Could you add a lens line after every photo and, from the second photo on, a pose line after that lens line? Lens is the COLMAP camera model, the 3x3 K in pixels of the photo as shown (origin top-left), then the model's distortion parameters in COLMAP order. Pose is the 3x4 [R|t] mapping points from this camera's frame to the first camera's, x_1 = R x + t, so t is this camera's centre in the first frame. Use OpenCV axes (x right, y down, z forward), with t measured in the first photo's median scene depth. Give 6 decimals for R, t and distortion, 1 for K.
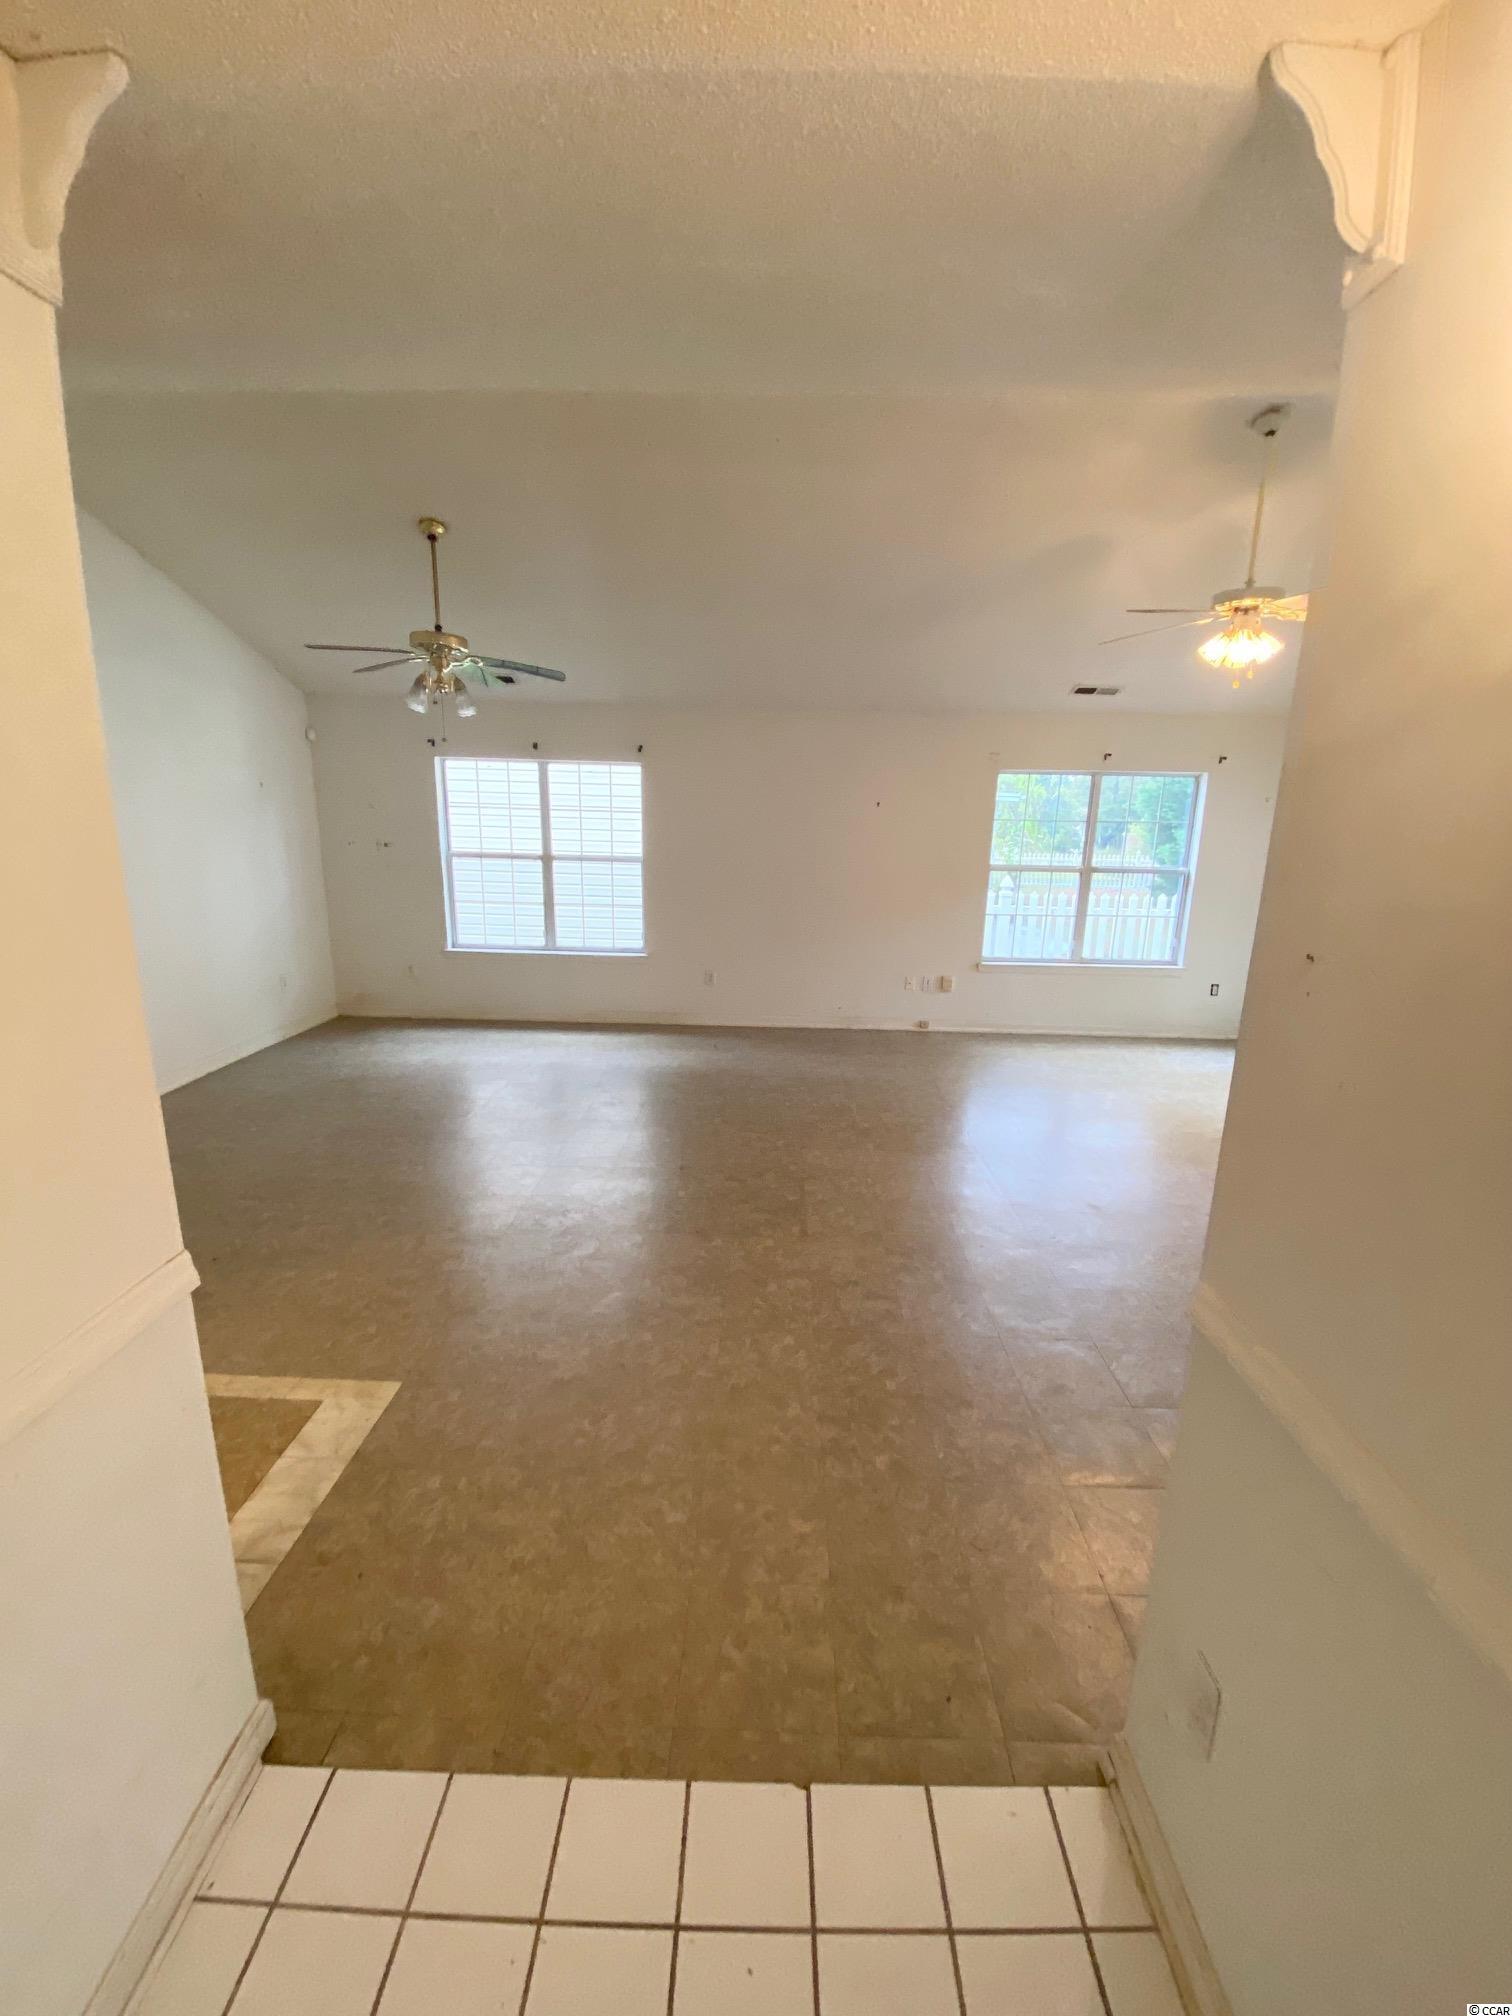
lens RADIAL K [[816.4, 0, 751.6], [0, 816.4, 1012.0], [0, 0, 1]] dist [0.019080, -0.000767]
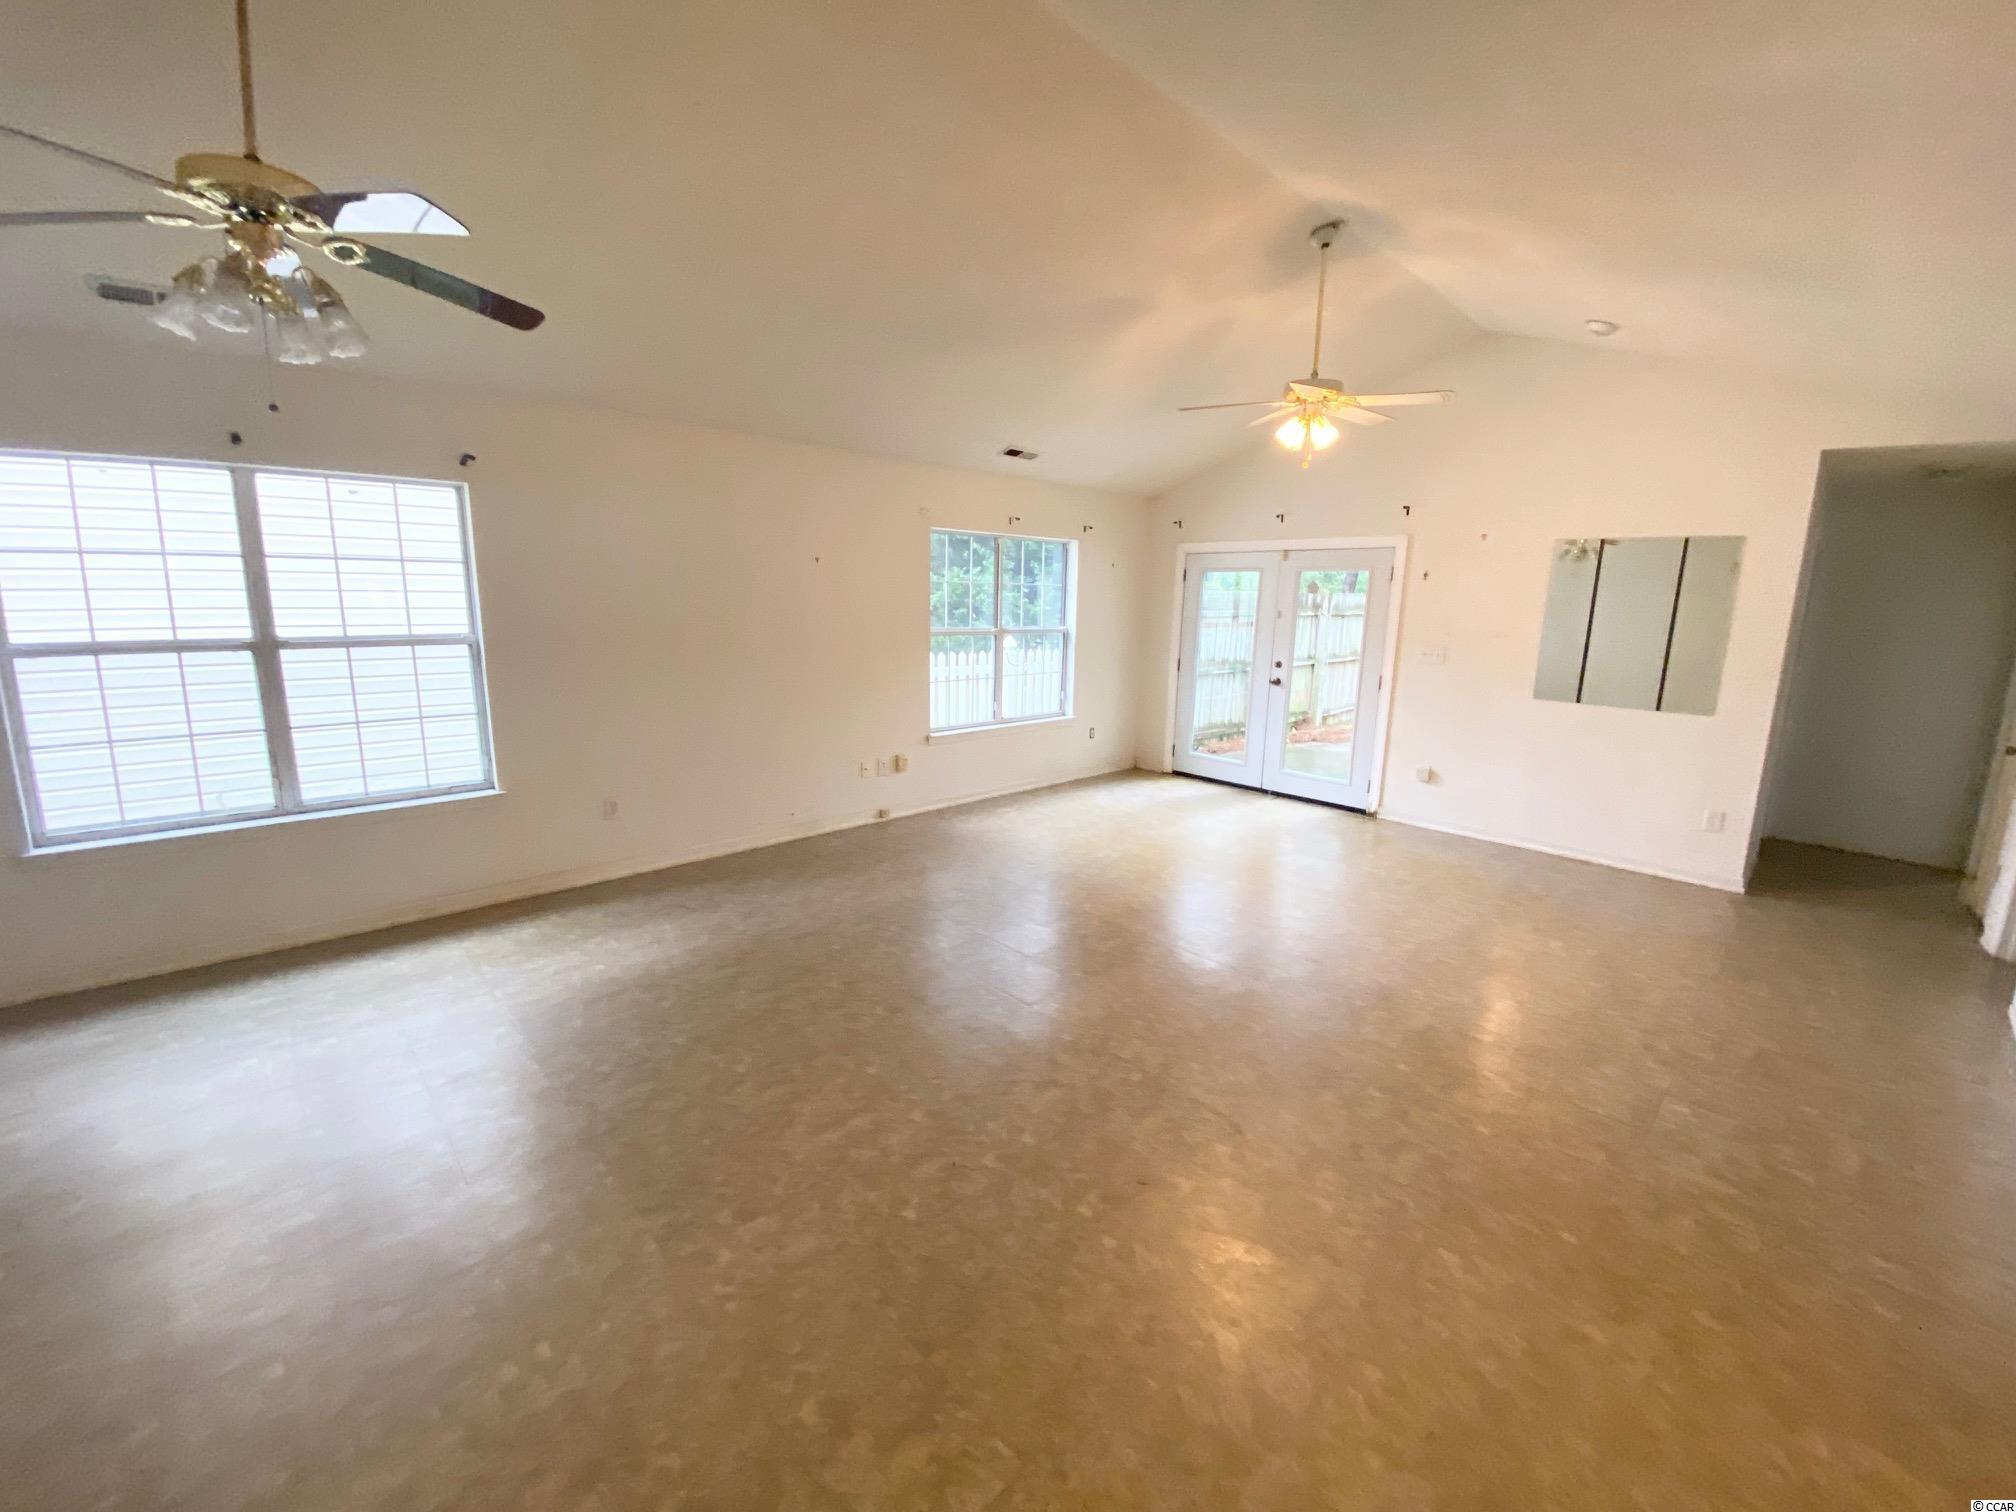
lens RADIAL K [[816.4, 0, 1008.7], [0, 816.4, 752.9], [0, 0, 1]] dist [0.019080, -0.000767]
pose [[0.720004, -0.140977, 0.679500, -0.281239], [0.155106, 0.987070, 0.040438, -0.063509], [-0.676414, 0.076279, 0.732561, 0.265499]]
